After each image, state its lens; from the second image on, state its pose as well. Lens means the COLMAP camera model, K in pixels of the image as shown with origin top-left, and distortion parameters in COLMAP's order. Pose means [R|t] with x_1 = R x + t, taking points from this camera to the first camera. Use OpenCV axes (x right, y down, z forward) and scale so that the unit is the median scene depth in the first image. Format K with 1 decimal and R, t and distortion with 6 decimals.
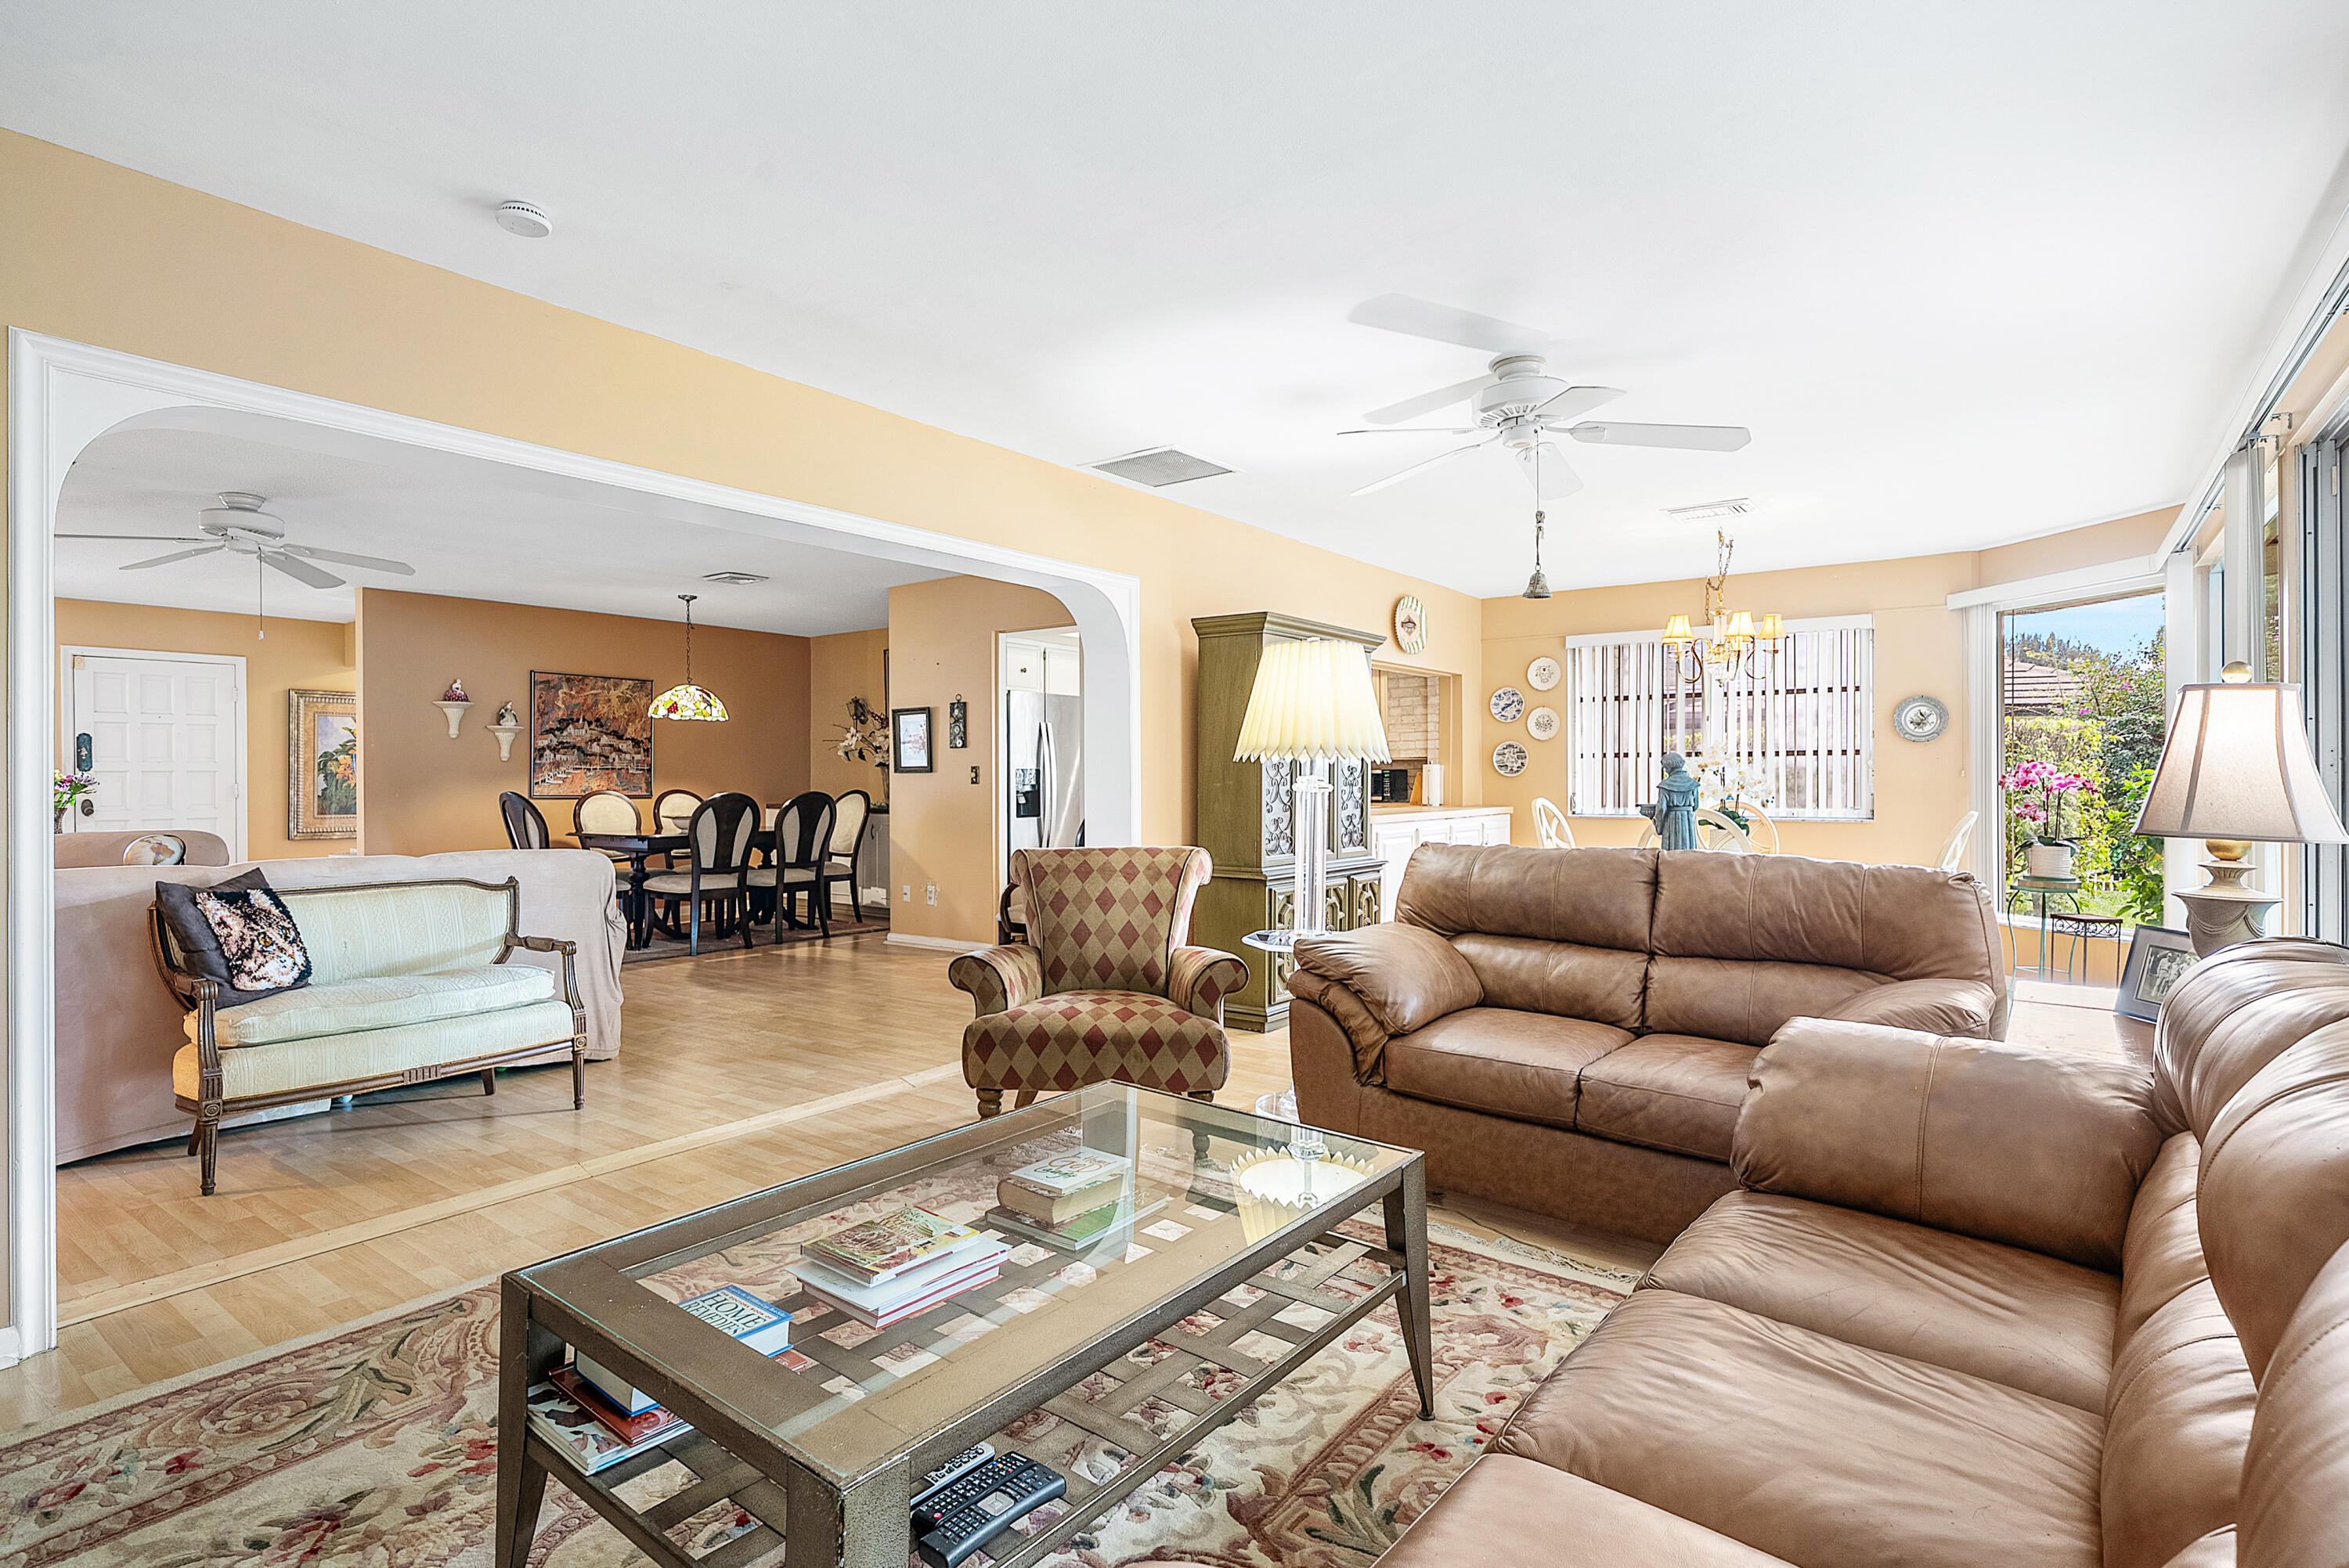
lens RADIAL K [[1125.3, 0, 1192.0], [0, 1125.3, 774.7], [0, 0, 1]] dist [0.007619, 0.000216]
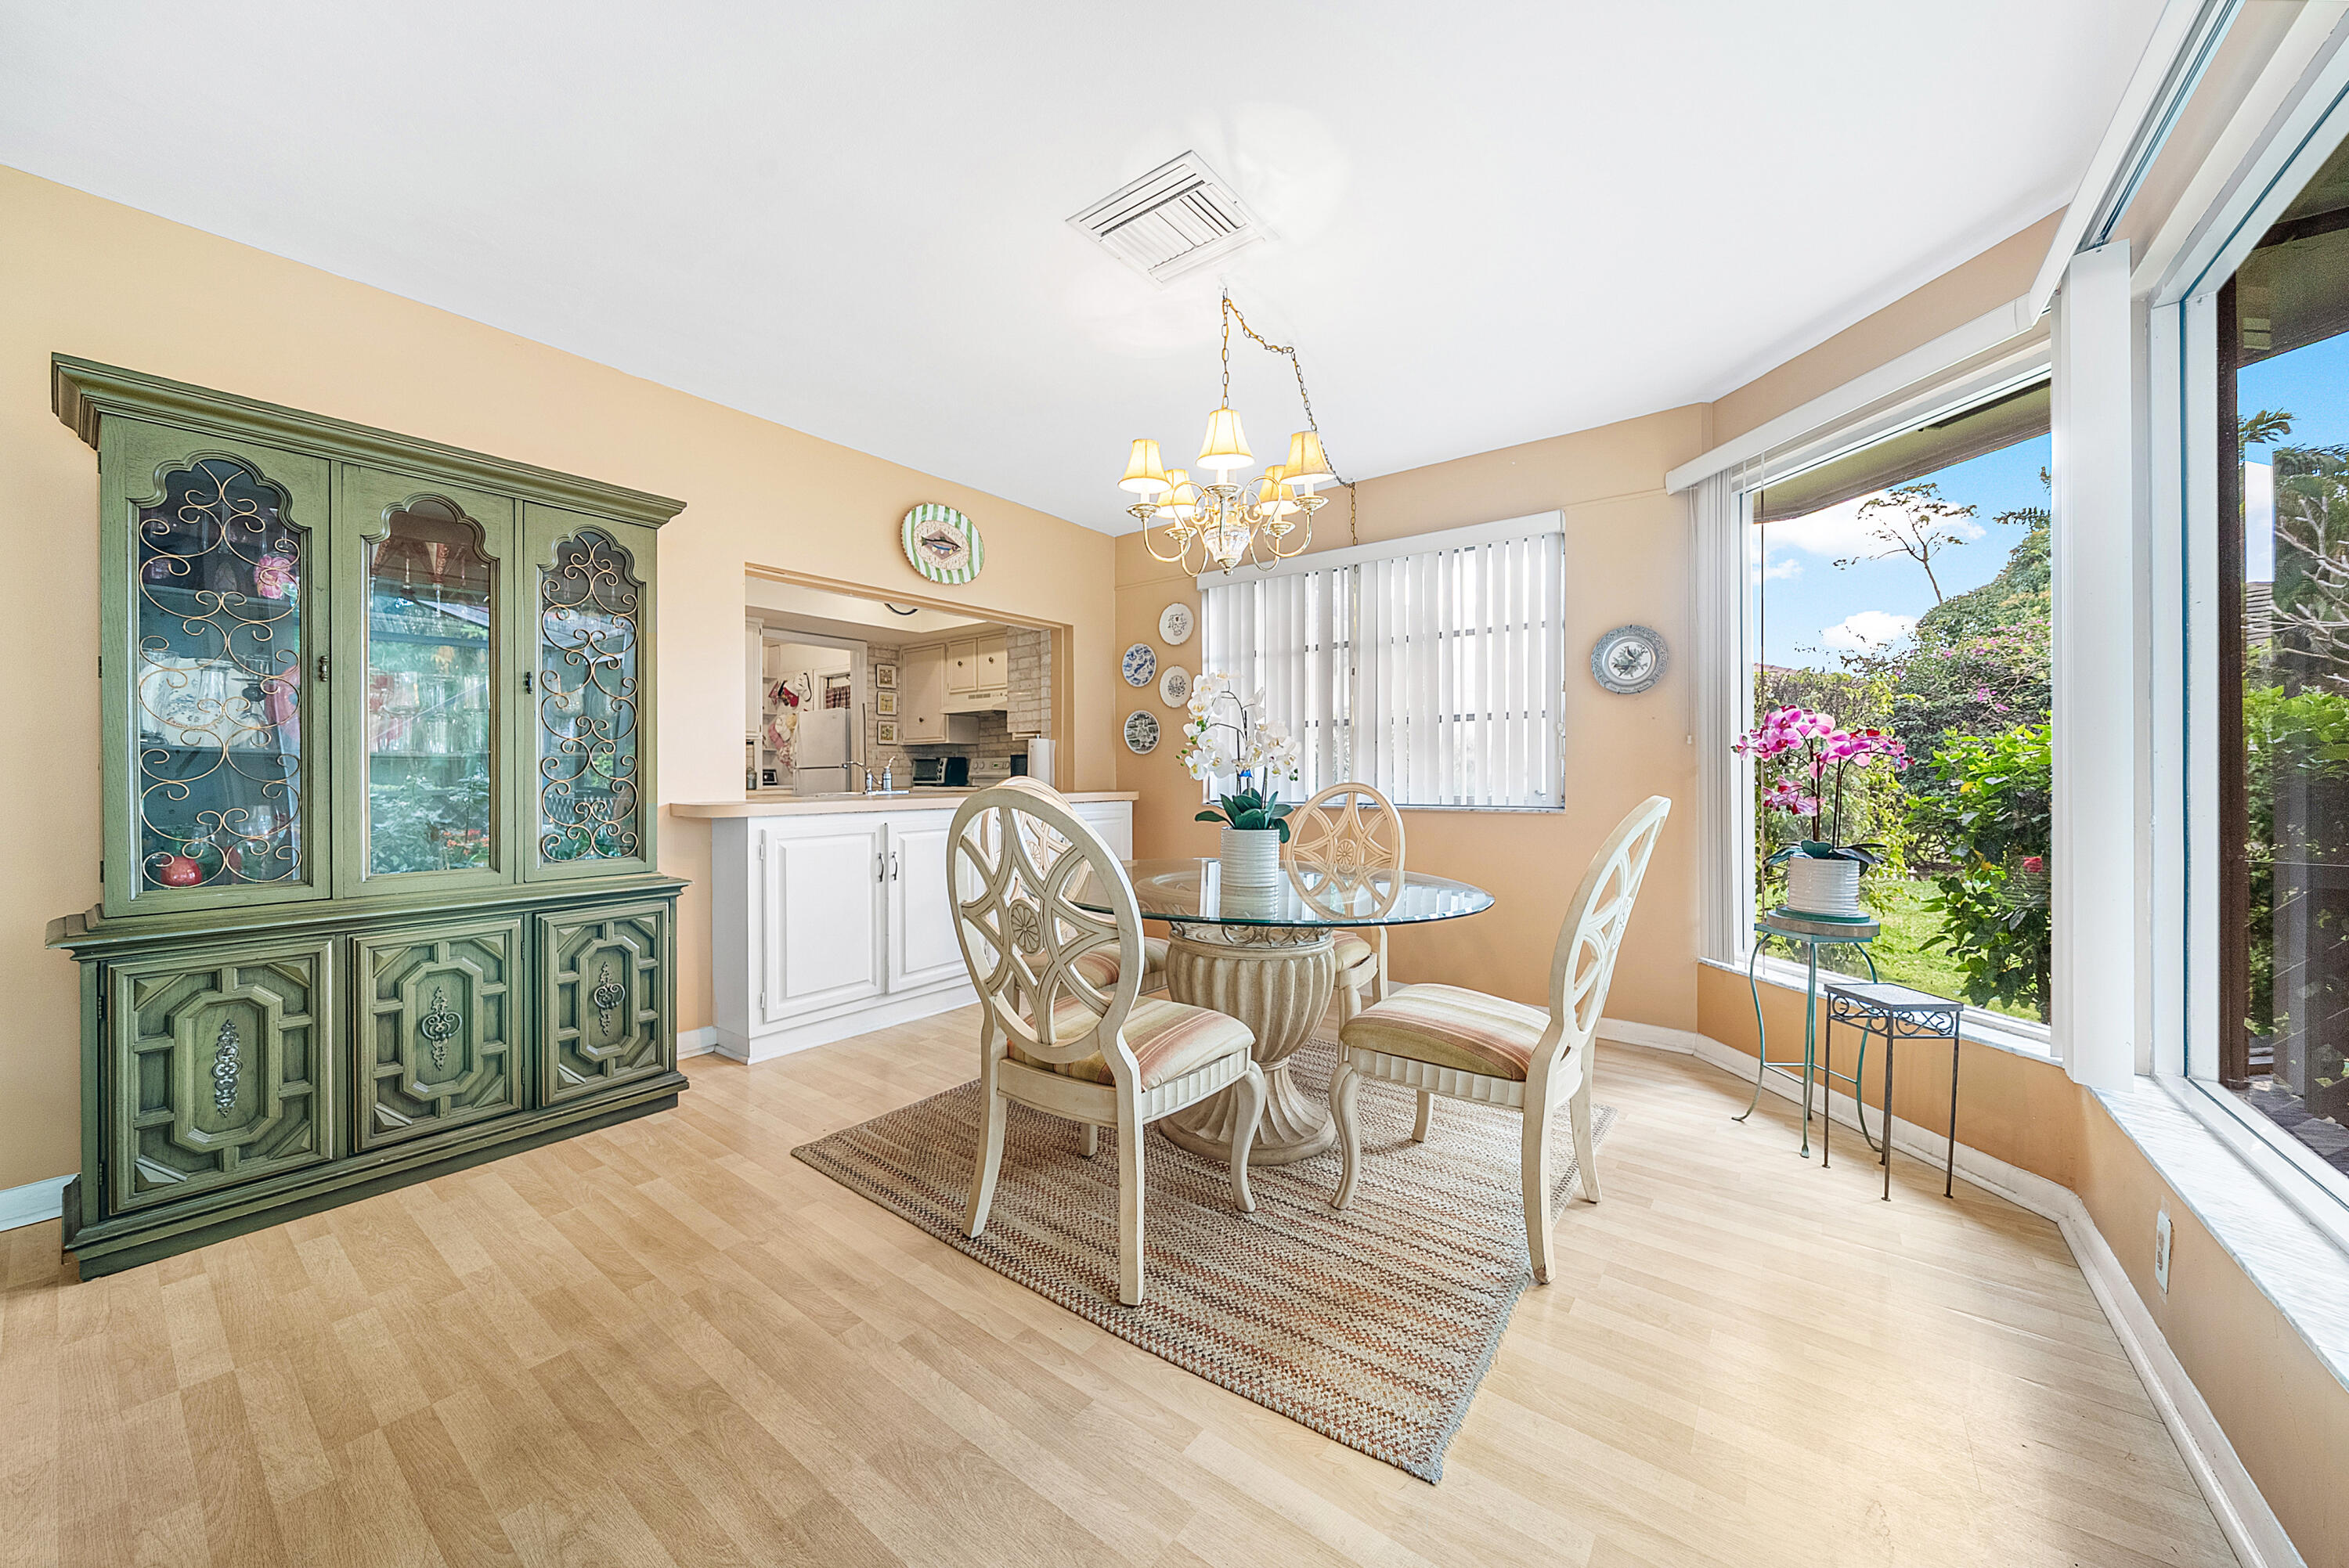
lens RADIAL K [[807.8, 0, 1171.6], [0, 807.8, 776.7], [0, 0, 1]] dist [-0.002759, -0.000476]
pose [[0.999586, -0.000129, -0.028772, 0.384924], [0.000295, 0.999983, 0.005783, 0.017261], [0.028771, -0.005789, 0.999569, 0.508318]]
